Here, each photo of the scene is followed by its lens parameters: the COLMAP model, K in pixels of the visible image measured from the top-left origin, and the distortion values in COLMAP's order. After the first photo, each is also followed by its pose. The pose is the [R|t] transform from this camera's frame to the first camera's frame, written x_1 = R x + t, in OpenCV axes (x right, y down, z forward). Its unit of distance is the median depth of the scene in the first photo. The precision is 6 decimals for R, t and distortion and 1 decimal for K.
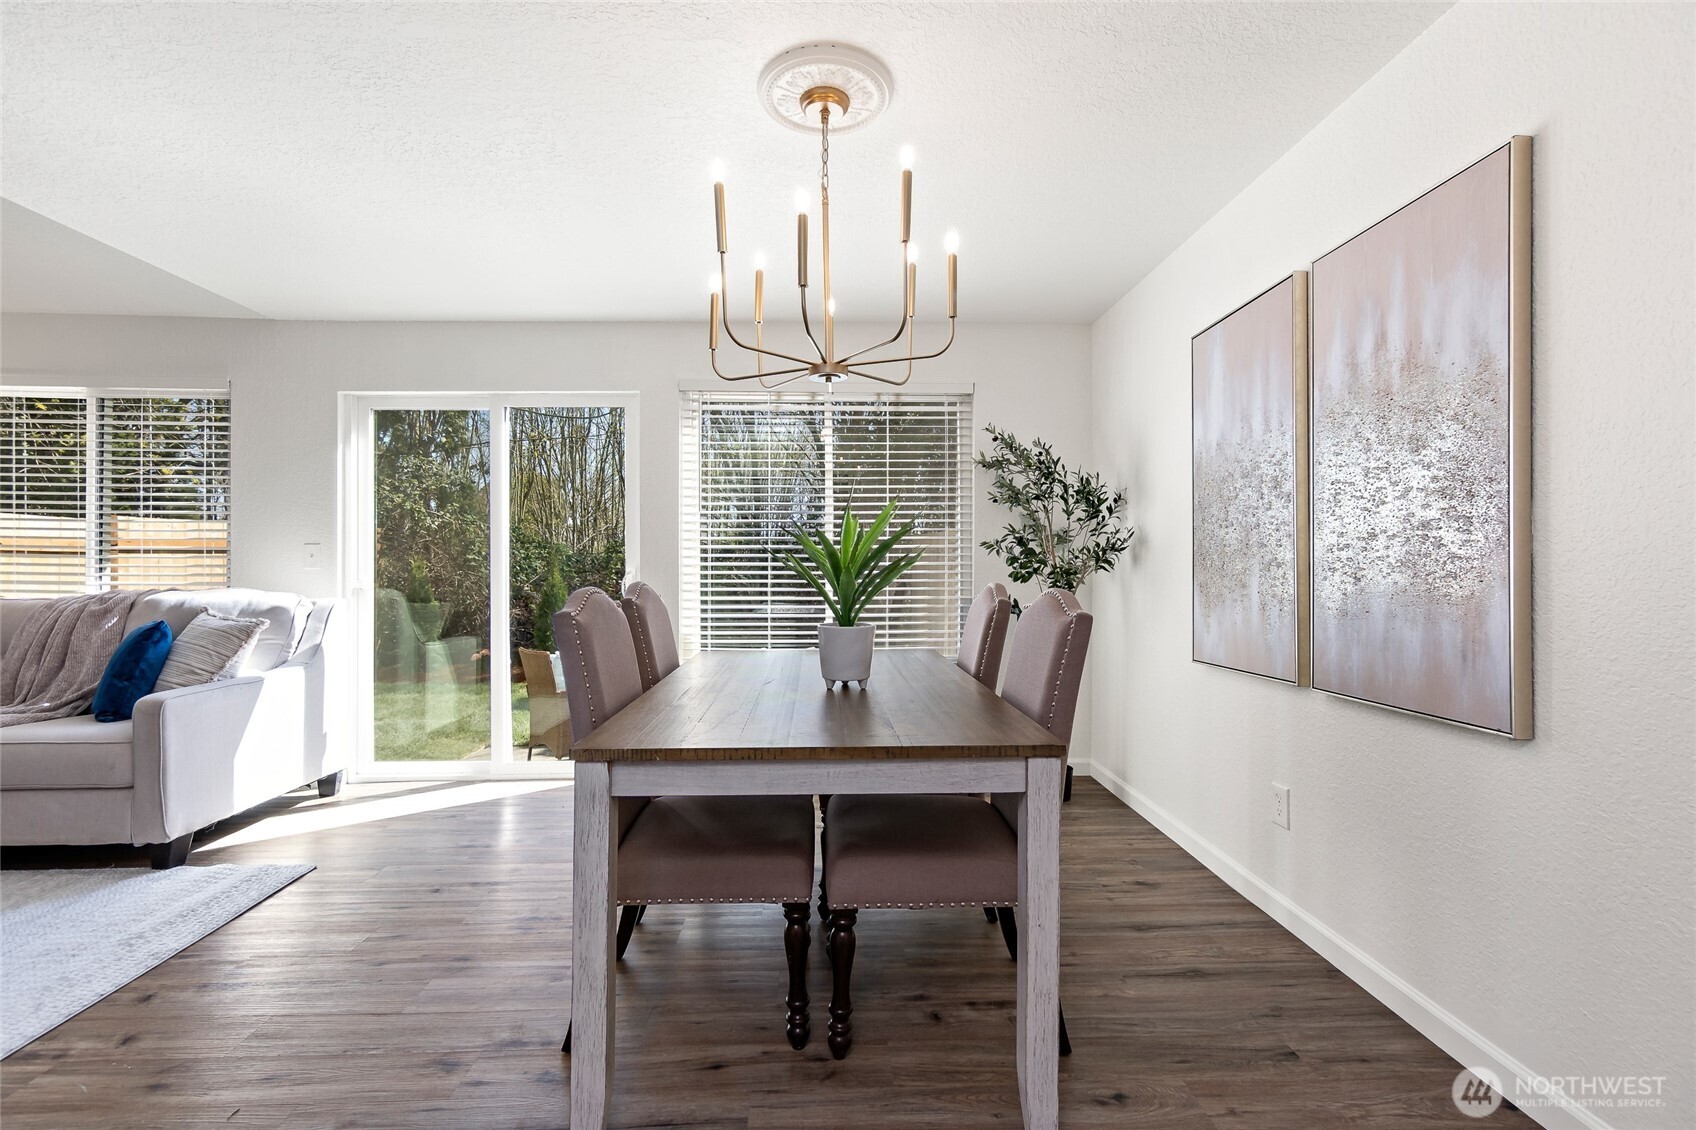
lens RADIAL K [[747.6, 0, 842.8], [0, 747.6, 569.8], [0, 0, 1]] dist [-0.003417, 0.000249]
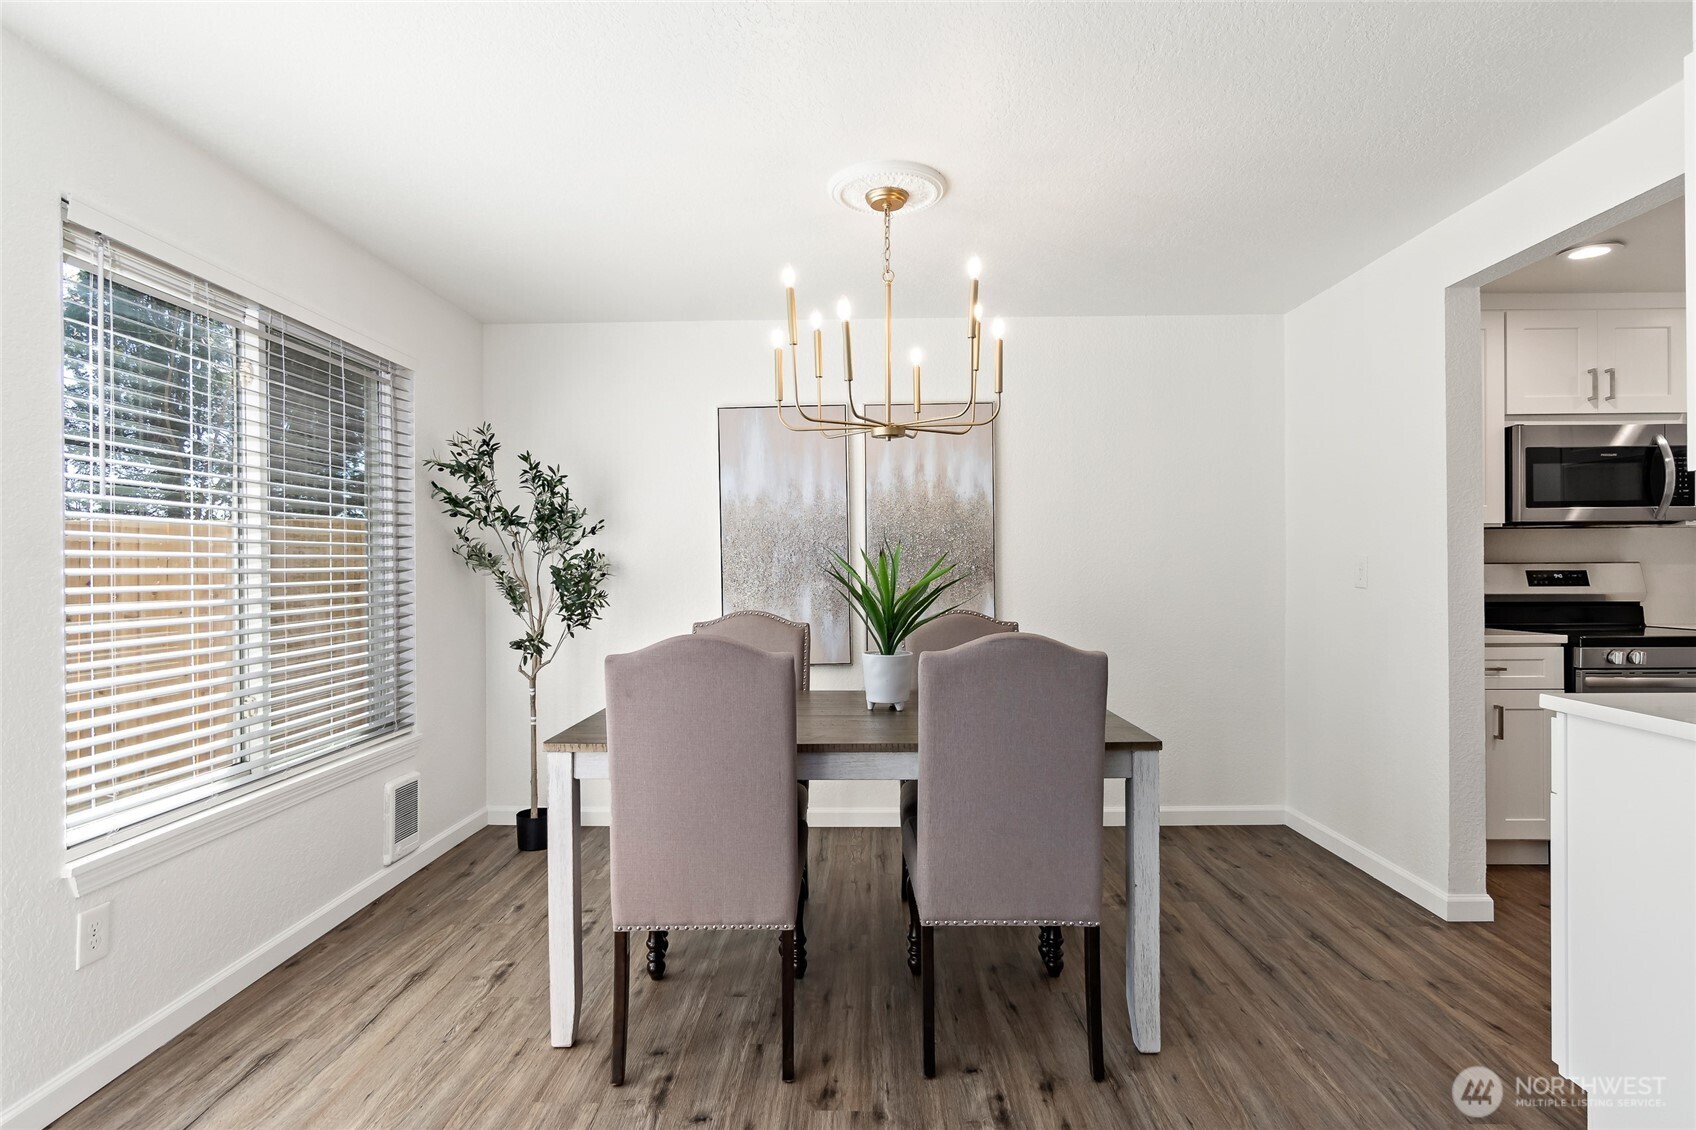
lens RADIAL K [[863.3, 0, 849.5], [0, 863.3, 566.7], [0, 0, 1]] dist [-0.003079, -0.000126]
pose [[0.054324, 0.004264, 0.998514, -0.883852], [0.011962, 0.999916, -0.004921, -0.032305], [-0.998452, 0.012212, 0.054268, 0.650683]]
